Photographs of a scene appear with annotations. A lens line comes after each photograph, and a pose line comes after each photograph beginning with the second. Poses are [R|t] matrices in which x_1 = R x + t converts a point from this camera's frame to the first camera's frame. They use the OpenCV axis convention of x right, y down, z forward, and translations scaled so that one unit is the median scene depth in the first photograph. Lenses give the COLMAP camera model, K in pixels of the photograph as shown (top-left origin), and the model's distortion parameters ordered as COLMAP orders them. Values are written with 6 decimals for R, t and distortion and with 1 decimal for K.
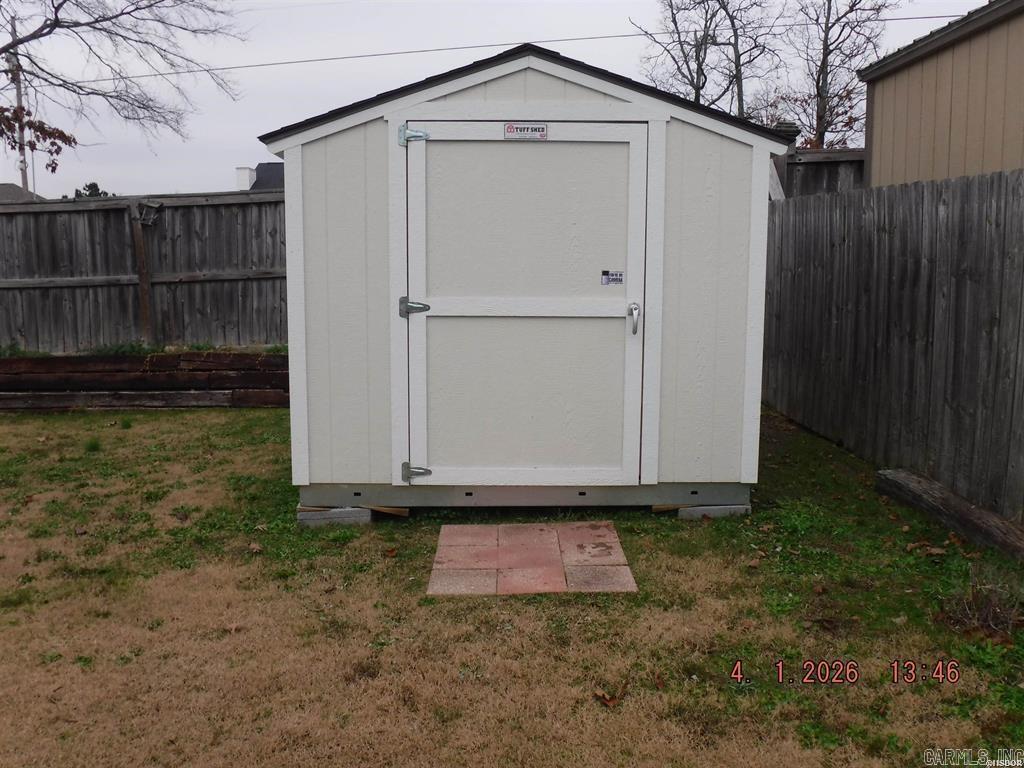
lens RADIAL K [[830.8, 0, 512.0], [0, 830.8, 384.0], [0, 0, 1]] dist [-0.094463, 0.012326]
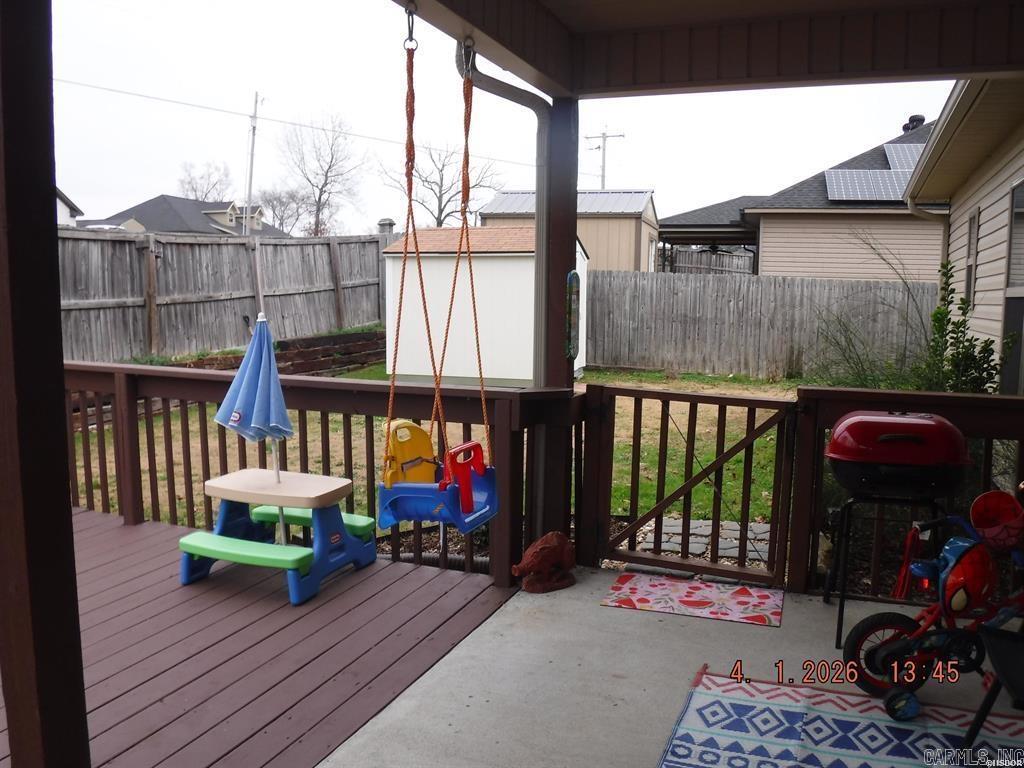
lens RADIAL K [[830.8, 0, 512.0], [0, 830.8, 384.0], [0, 0, 1]] dist [-0.094463, 0.012326]
pose [[0.304367, -0.100282, 0.947261, -1.415353], [0.114850, 0.991052, 0.068016, -0.029177], [-0.945606, 0.088091, 0.313161, 0.135120]]
